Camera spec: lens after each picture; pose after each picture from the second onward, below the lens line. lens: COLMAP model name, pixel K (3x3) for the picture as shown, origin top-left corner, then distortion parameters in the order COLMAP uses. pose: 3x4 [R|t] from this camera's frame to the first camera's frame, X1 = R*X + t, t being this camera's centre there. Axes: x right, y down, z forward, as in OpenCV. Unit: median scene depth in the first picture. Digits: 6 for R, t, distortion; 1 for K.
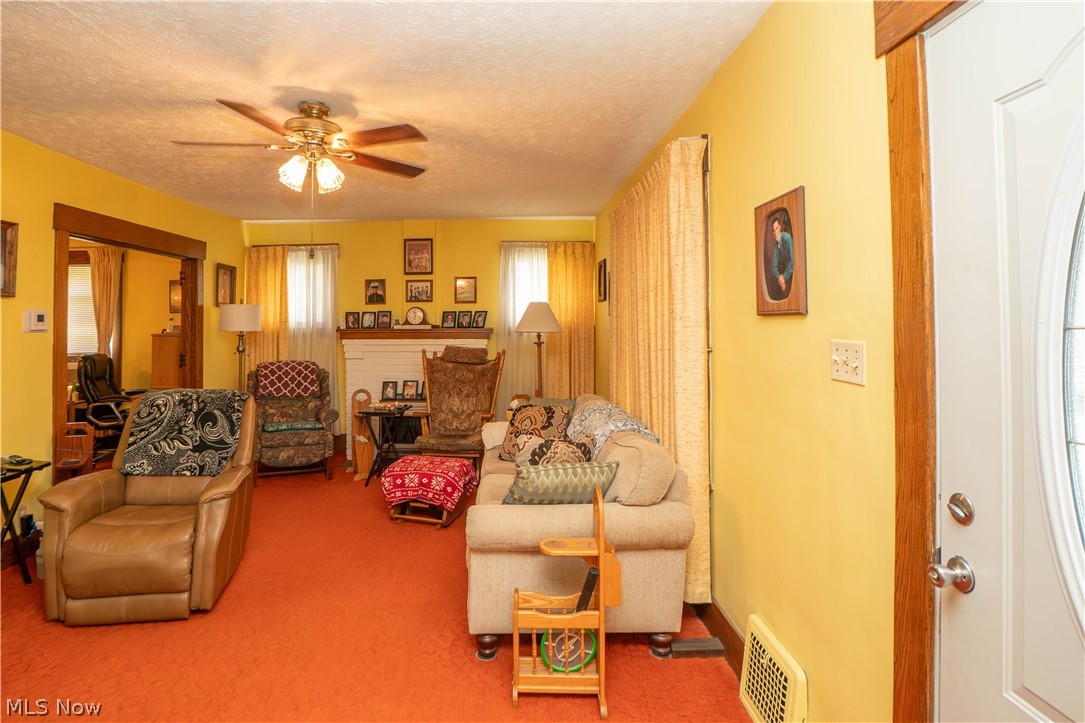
lens RADIAL K [[564.9, 0, 507.9], [0, 564.9, 325.7], [0, 0, 1]] dist [-0.026532, -0.000176]
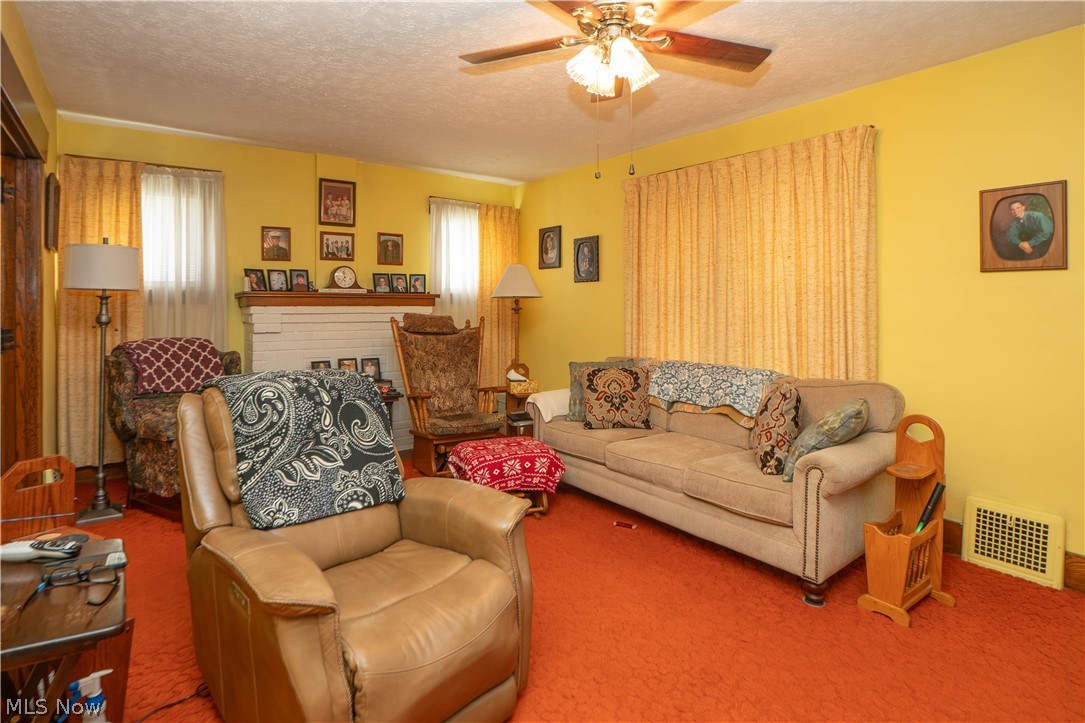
lens RADIAL K [[553.2, 0, 553.8], [0, 553.2, 310.6], [0, 0, 1]] dist [-0.033298, 0.002462]
pose [[0.788652, -0.000918, 0.614840, -0.443401], [-0.000668, 0.999997, 0.002349, 0.029861], [-0.614840, -0.002264, 0.788649, 0.230614]]
